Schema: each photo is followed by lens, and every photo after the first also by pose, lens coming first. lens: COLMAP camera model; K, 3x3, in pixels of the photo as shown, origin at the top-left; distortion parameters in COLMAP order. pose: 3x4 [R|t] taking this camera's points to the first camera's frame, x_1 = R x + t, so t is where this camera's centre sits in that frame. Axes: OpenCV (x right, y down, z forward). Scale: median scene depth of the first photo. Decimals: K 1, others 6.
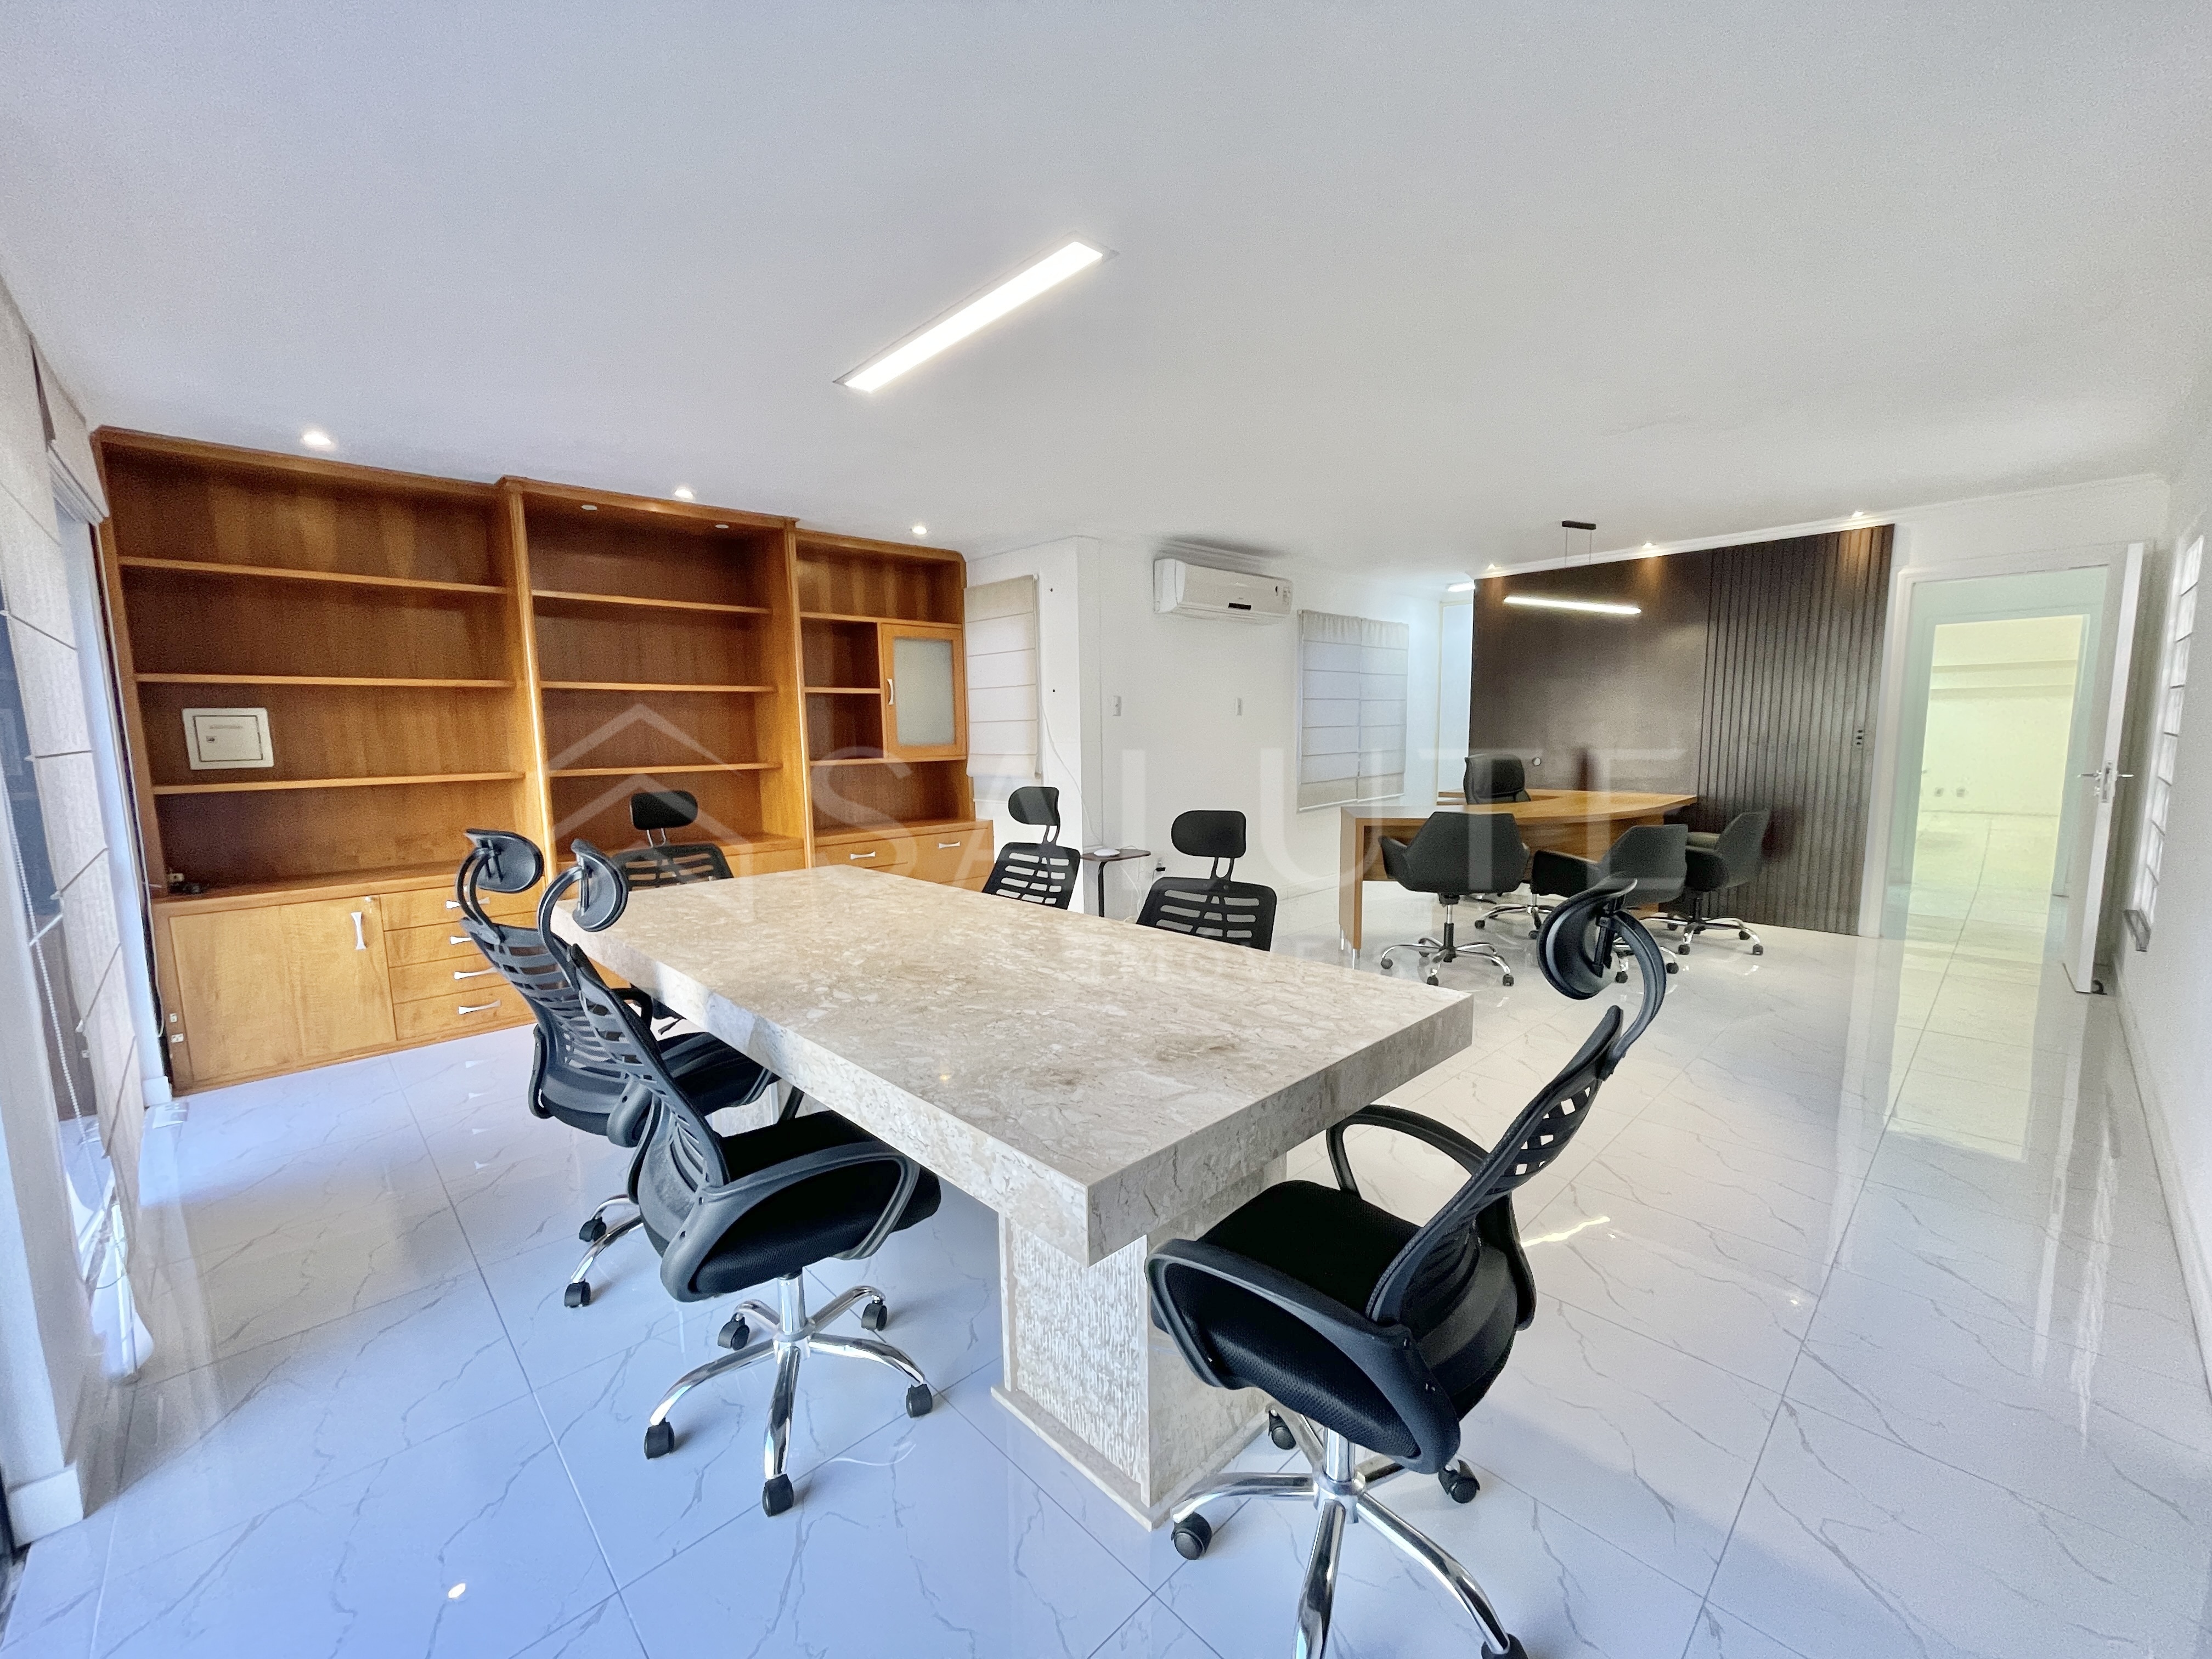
lens RADIAL K [[895.4, 0, 1103.1], [0, 895.4, 840.9], [0, 0, 1]] dist [0.001341, 0.000133]
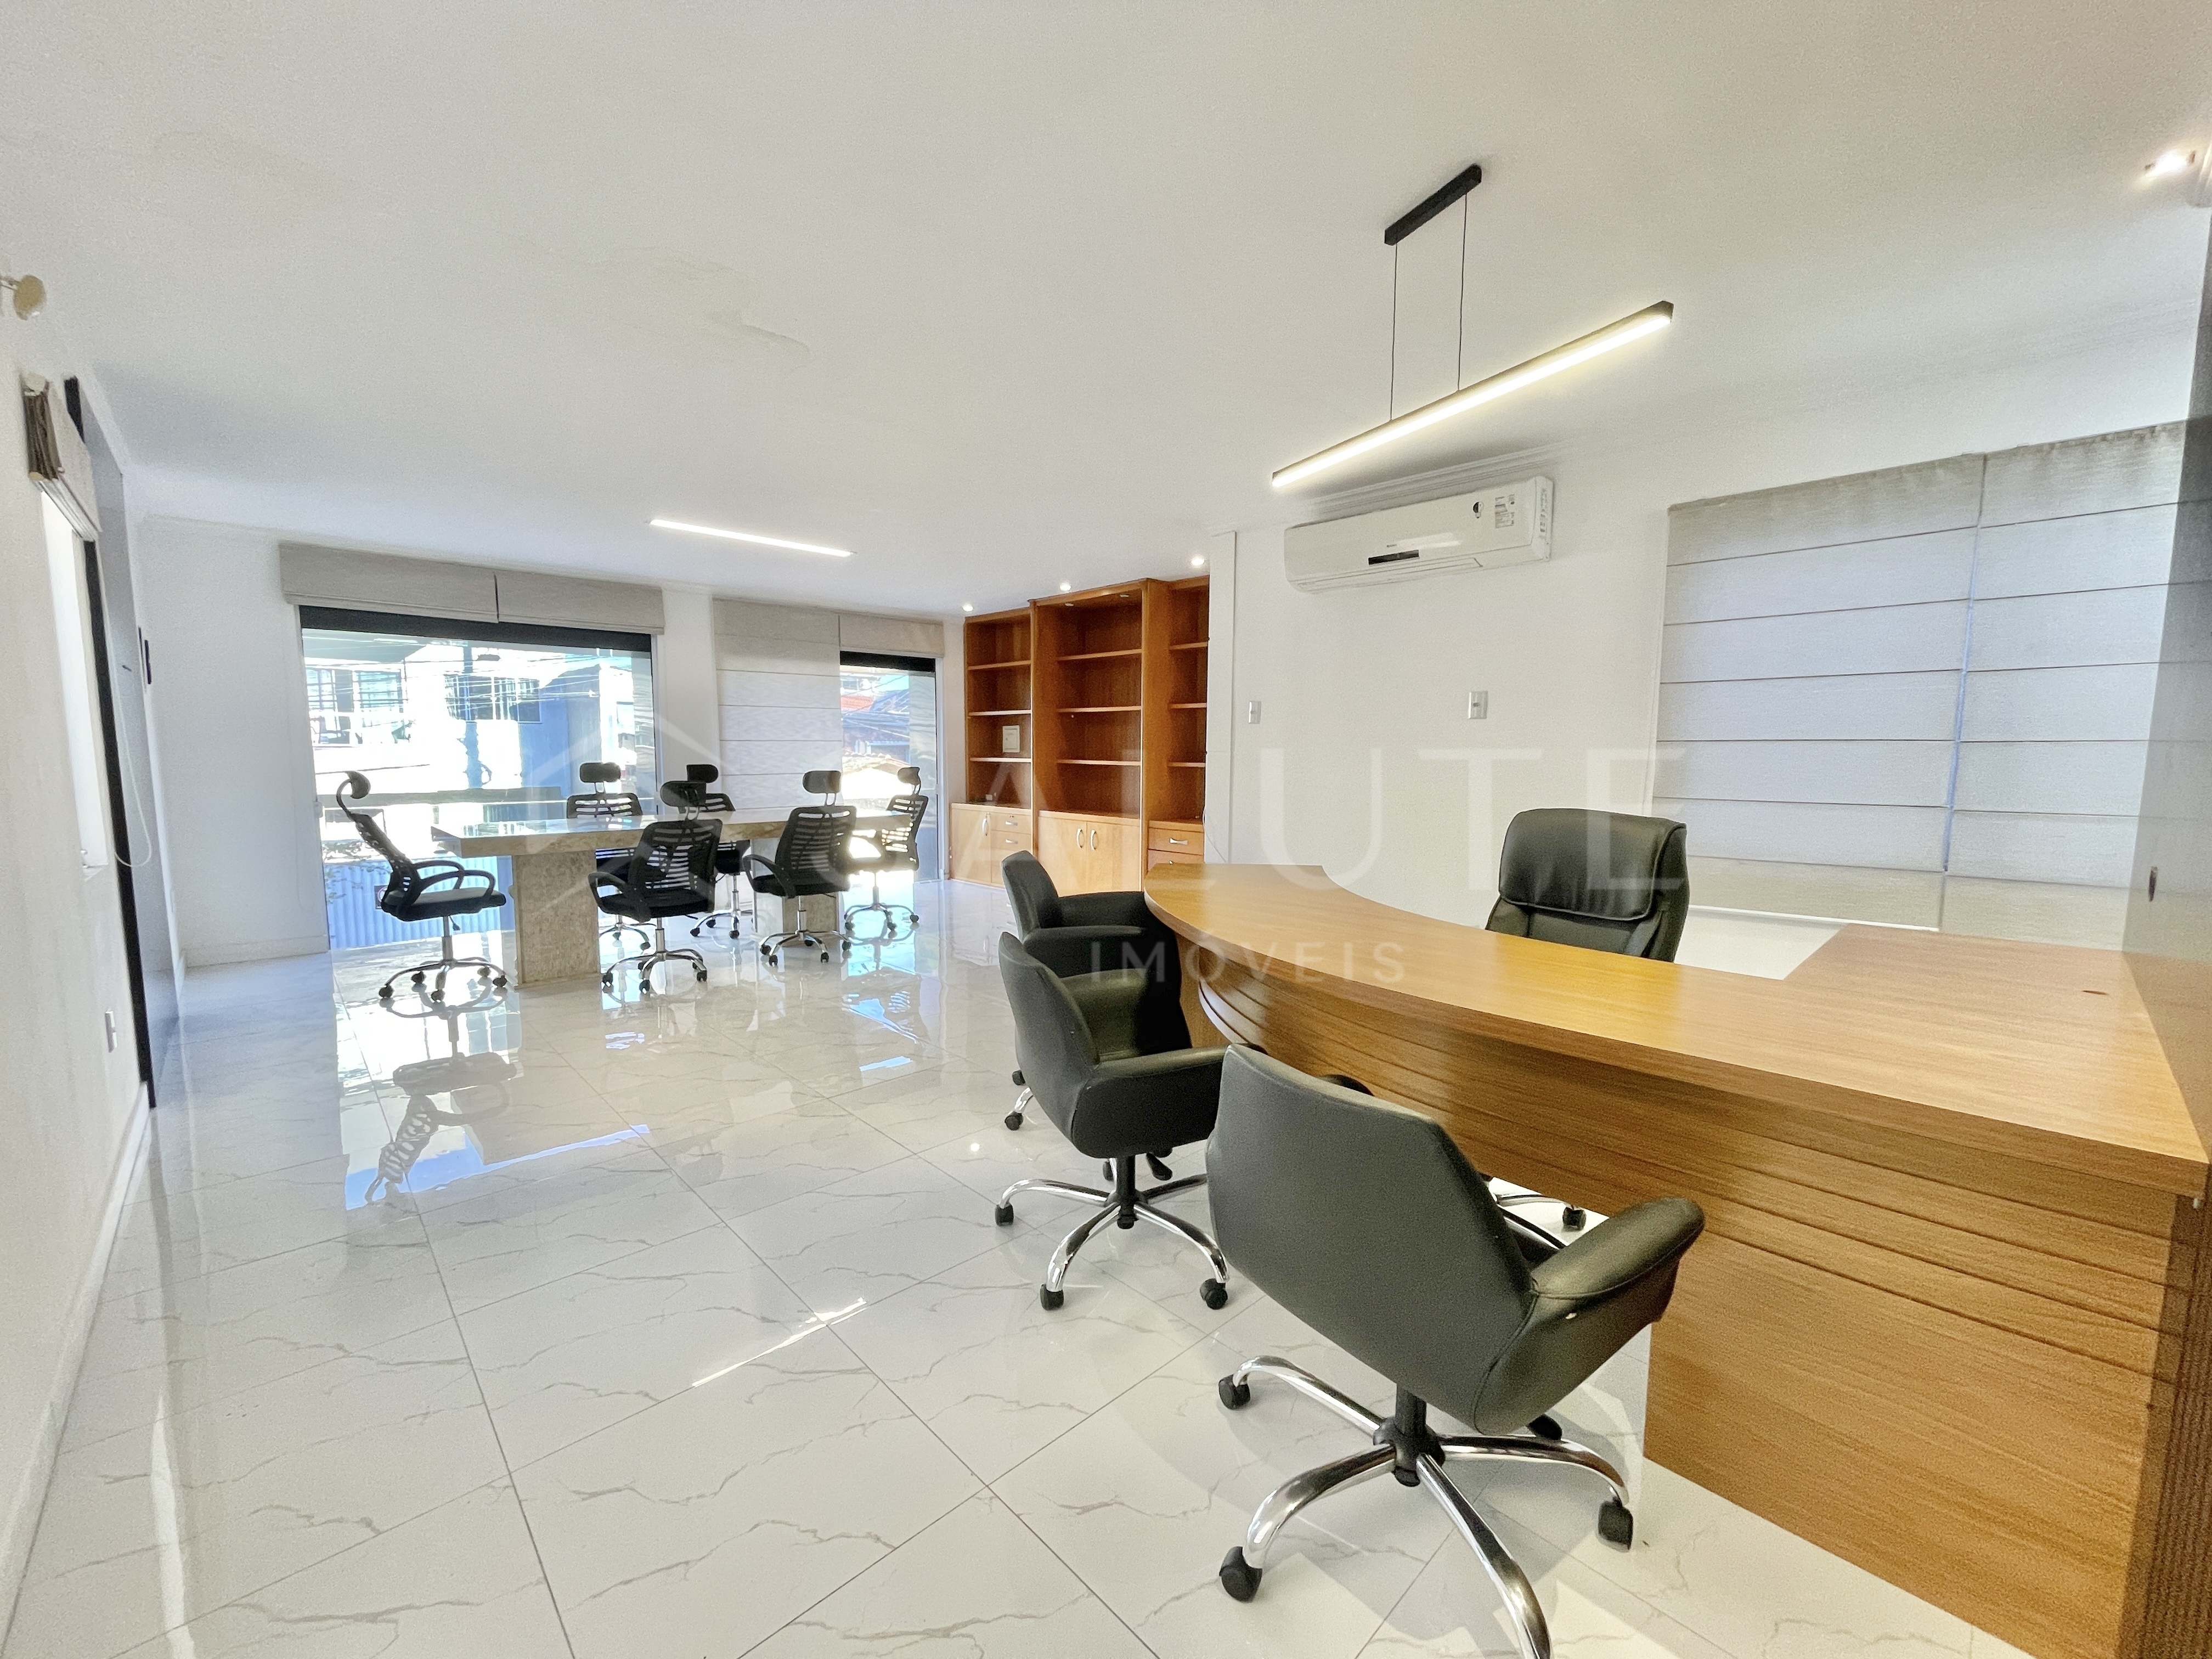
lens RADIAL K [[895.4, 0, 1099.6], [0, 895.4, 834.0], [0, 0, 1]] dist [0.001341, 0.000133]
pose [[-0.003217, 0.113277, -0.993558, 0.899740], [-0.130820, 0.984977, 0.112722, -0.112377], [0.991401, 0.130339, 0.011650, 0.854714]]
